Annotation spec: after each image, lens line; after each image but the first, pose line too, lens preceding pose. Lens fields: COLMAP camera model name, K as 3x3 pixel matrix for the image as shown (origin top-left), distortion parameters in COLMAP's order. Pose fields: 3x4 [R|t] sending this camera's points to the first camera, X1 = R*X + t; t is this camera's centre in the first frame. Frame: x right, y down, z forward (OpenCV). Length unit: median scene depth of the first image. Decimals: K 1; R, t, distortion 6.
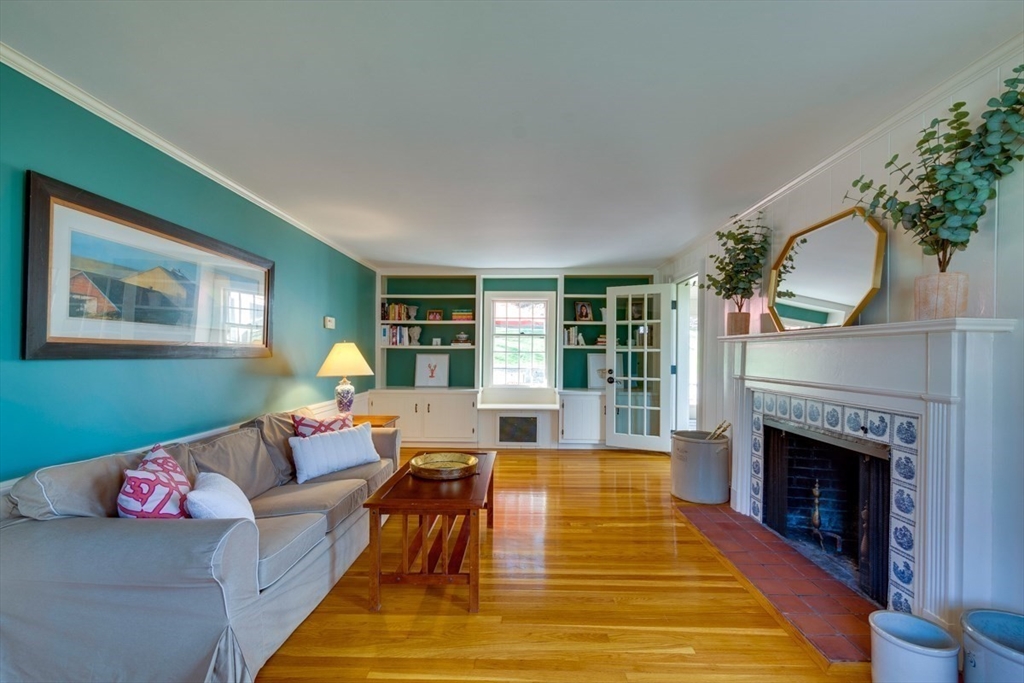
lens RADIAL K [[444.8, 0, 510.9], [0, 444.8, 349.8], [0, 0, 1]] dist [0.009410, -0.000607]
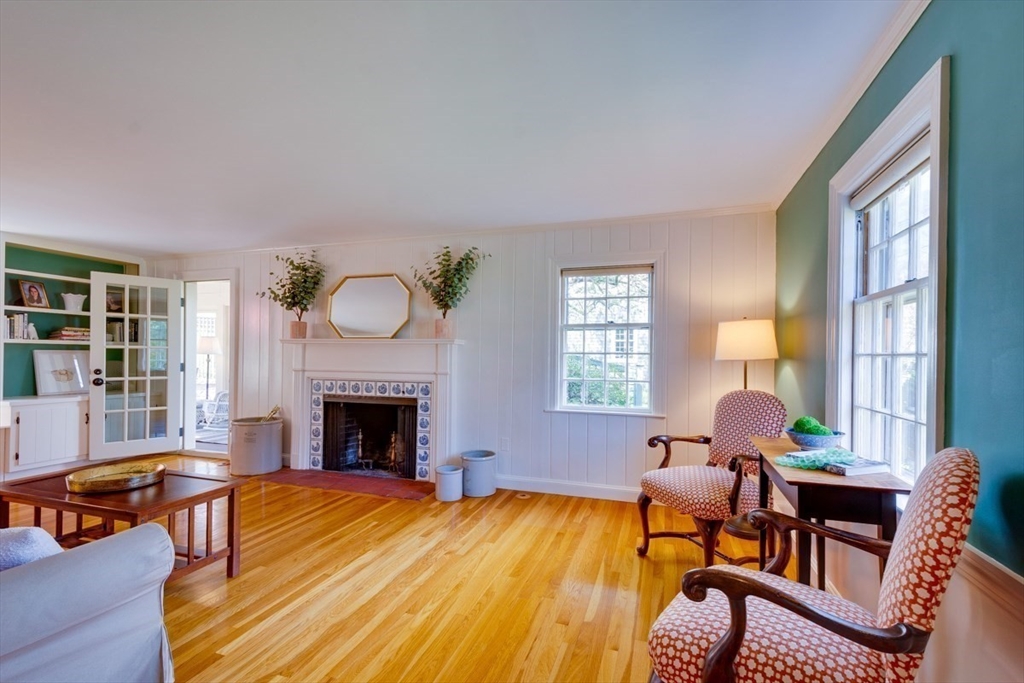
lens RADIAL K [[444.8, 0, 513.7], [0, 444.8, 350.7], [0, 0, 1]] dist [0.009410, -0.000607]
pose [[0.294255, 0.008429, 0.955690, -0.595029], [-0.016211, 0.999861, -0.003827, -0.001413], [-0.955589, -0.014367, 0.294351, -0.011113]]
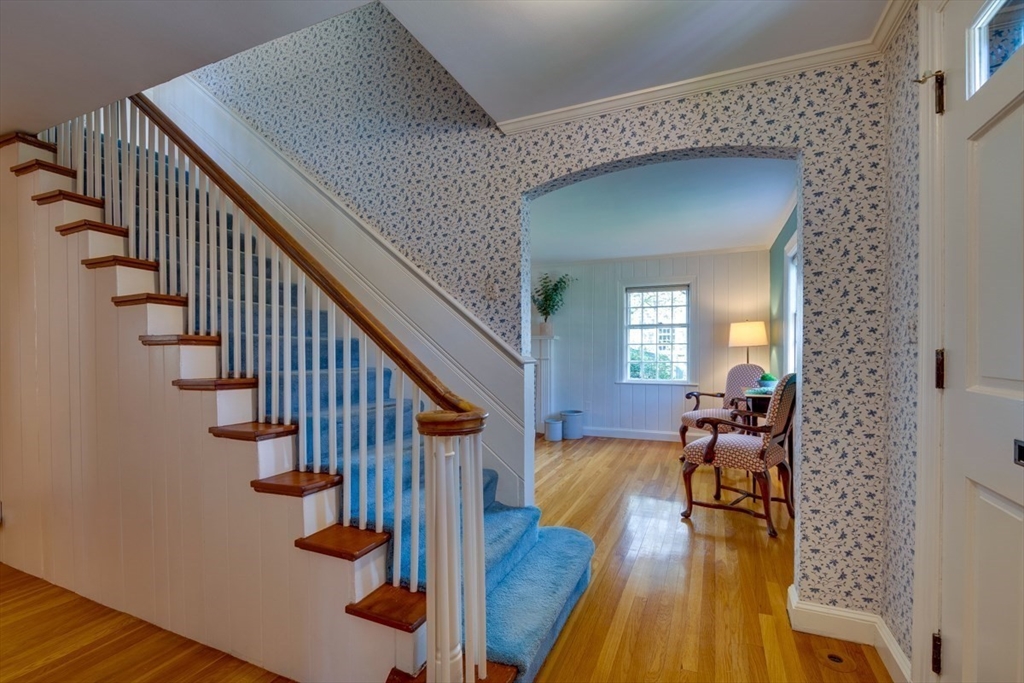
lens RADIAL K [[444.8, 0, 517.7], [0, 444.8, 346.9], [0, 0, 1]] dist [0.009410, -0.000607]
pose [[0.369502, 0.002552, 0.929226, -1.215323], [-0.004370, 0.999990, -0.001008, 0.012832], [-0.929219, -0.003688, 0.369510, -0.034626]]
